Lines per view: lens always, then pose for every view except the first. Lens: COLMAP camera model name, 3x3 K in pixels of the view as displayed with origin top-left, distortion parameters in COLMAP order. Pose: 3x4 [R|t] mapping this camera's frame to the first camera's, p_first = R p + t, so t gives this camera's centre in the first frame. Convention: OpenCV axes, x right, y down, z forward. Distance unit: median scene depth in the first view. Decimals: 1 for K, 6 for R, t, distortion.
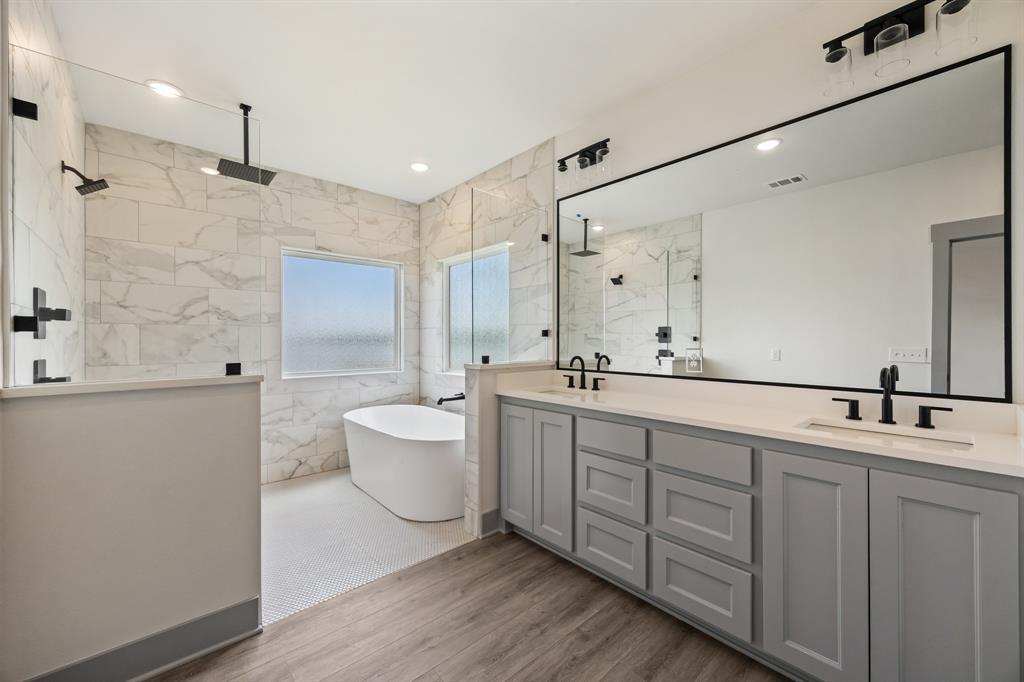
lens RADIAL K [[402.6, 0, 514.8], [0, 402.6, 341.0], [0, 0, 1]] dist [0.006154, 0.000126]
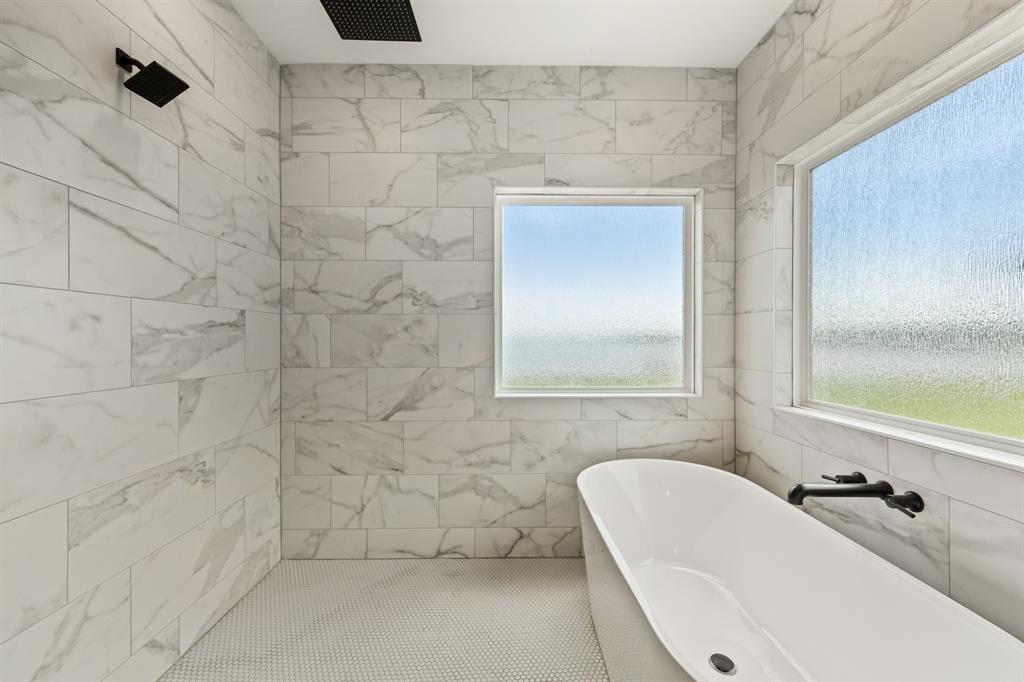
lens RADIAL K [[402.6, 0, 514.8], [0, 402.6, 341.0], [0, 0, 1]] dist [0.006154, 0.000126]
pose [[0.750572, 0.001353, -0.660787, -0.136197], [-0.003803, 0.999990, -0.002273, 0.007434], [0.660777, 0.004219, 0.750570, 0.544371]]
